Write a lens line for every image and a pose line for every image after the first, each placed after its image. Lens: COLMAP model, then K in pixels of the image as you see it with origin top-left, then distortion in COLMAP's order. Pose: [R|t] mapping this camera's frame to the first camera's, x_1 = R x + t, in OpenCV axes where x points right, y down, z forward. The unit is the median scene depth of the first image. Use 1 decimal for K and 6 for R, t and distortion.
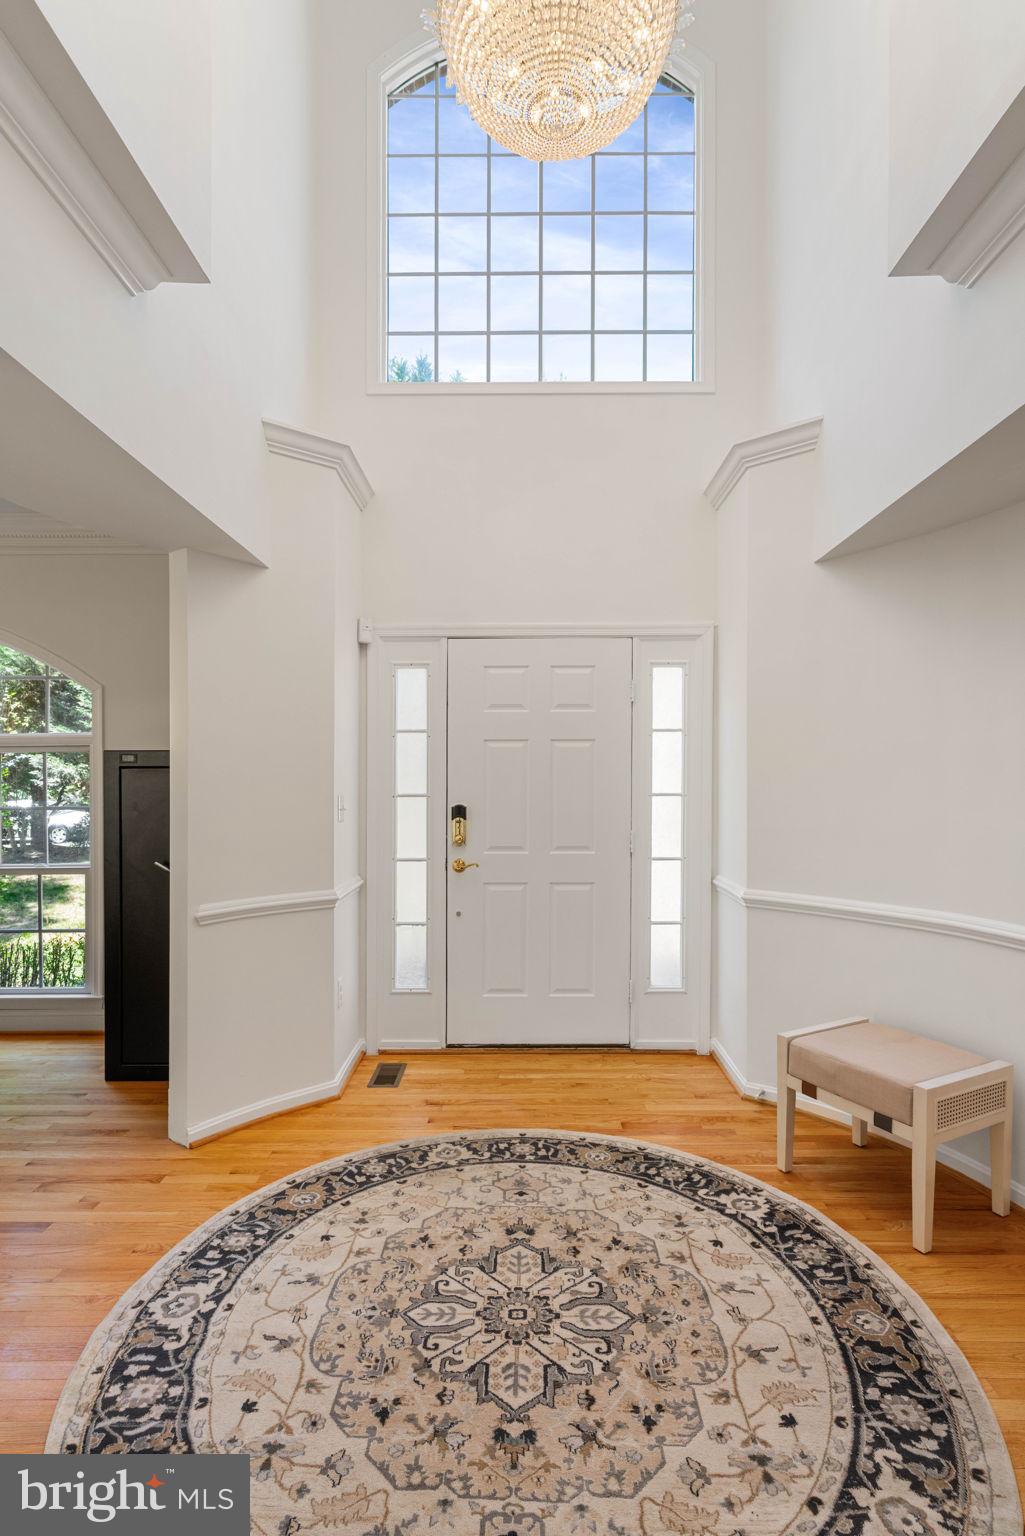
lens RADIAL K [[741.8, 0, 521.9], [0, 741.8, 779.0], [0, 0, 1]] dist [-0.001434, 0.000124]
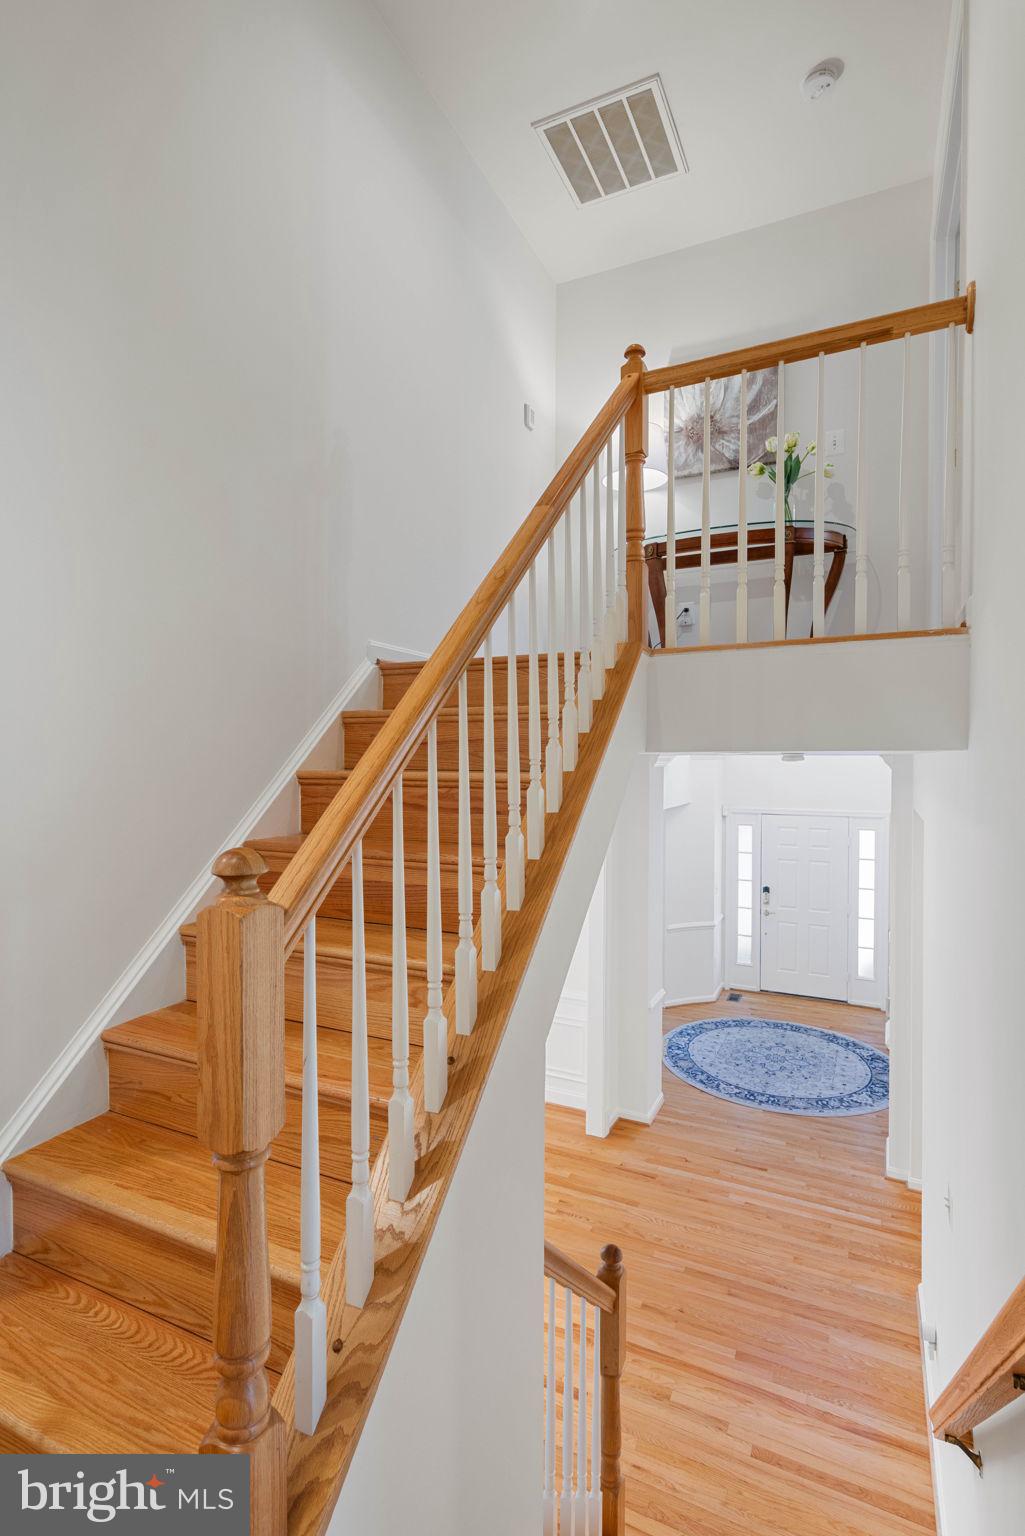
lens RADIAL K [[741.8, 0, 522.5], [0, 741.8, 757.6], [0, 0, 1]] dist [-0.001434, 0.000124]
pose [[0.905850, 0.007064, -0.423539, 0.254279], [-0.003467, 0.999951, 0.009263, -0.484769], [0.423584, -0.006923, 0.905830, -1.770999]]
